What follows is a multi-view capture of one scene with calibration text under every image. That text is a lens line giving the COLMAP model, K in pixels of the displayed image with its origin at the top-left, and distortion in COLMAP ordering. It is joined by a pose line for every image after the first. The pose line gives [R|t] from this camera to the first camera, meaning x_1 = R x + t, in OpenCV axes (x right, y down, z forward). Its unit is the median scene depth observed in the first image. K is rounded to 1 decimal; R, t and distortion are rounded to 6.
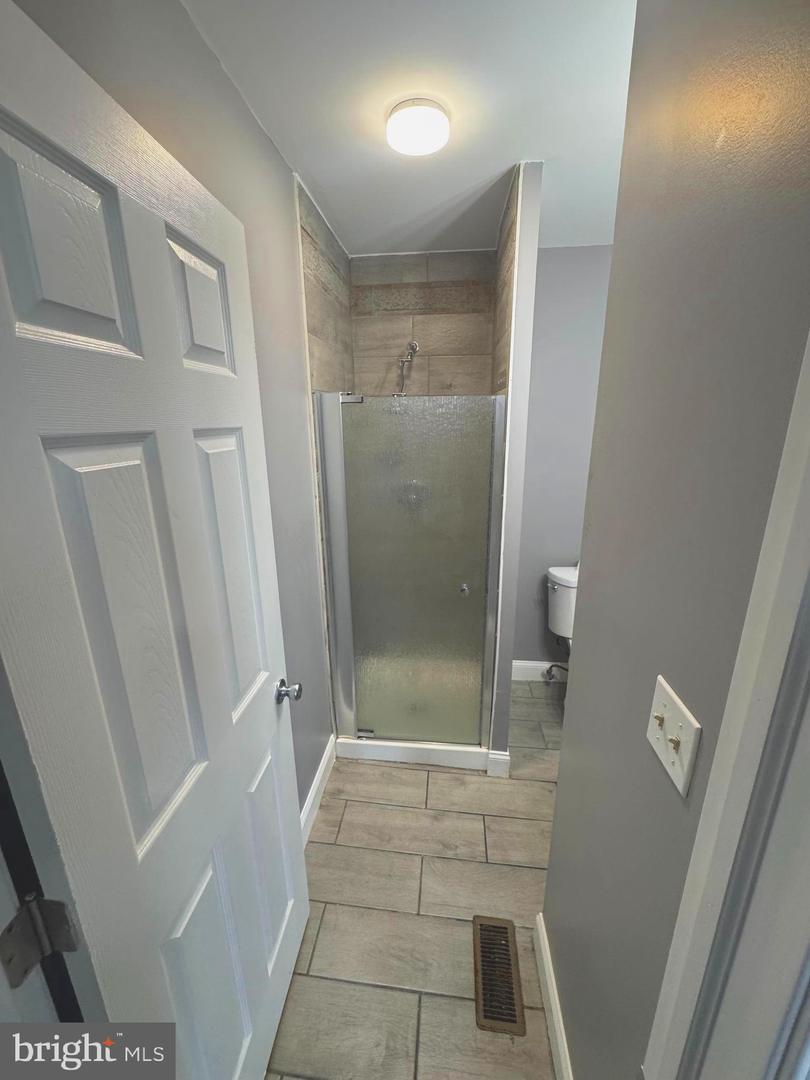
lens RADIAL K [[438.1, 0, 405.0], [0, 438.1, 540.0], [0, 0, 1]] dist [-0.001652, -0.000082]
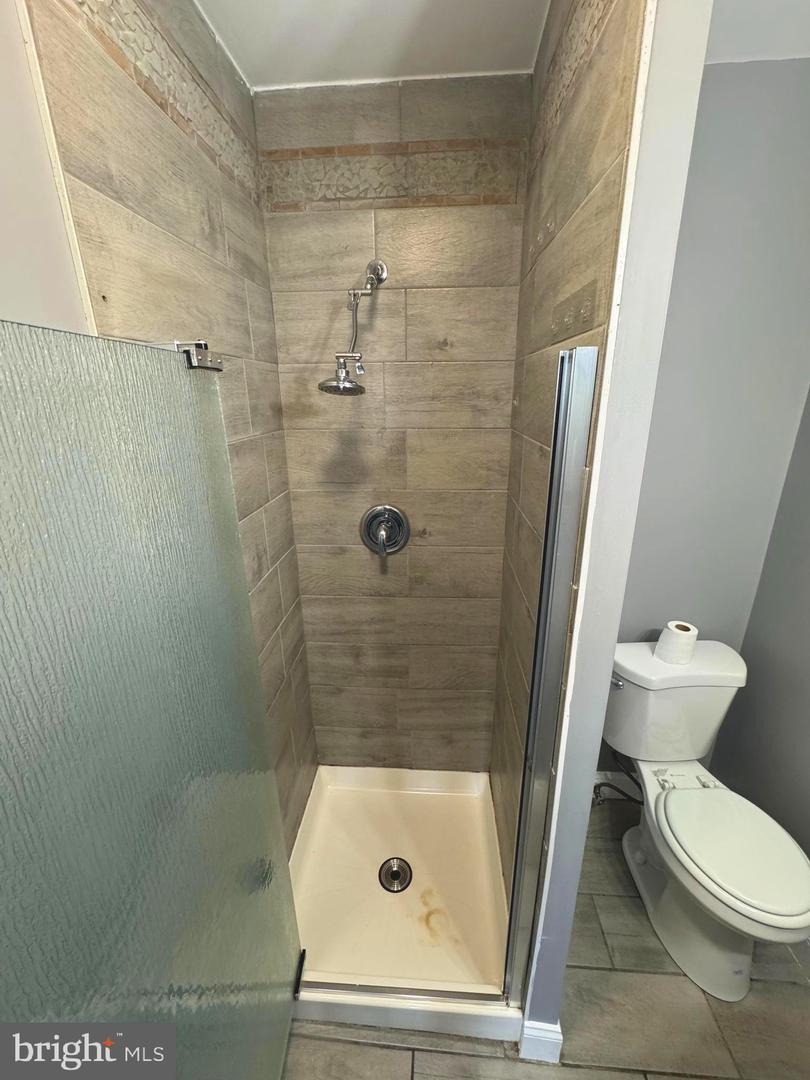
lens RADIAL K [[431.6, 0, 405.0], [0, 431.6, 540.0], [0, 0, 1]] dist [0.001876, 0.000215]
pose [[0.999687, -0.013645, 0.020966, 0.038189], [0.012716, 0.998958, 0.043829, -0.127389], [-0.021542, -0.043548, 0.998819, 0.446884]]
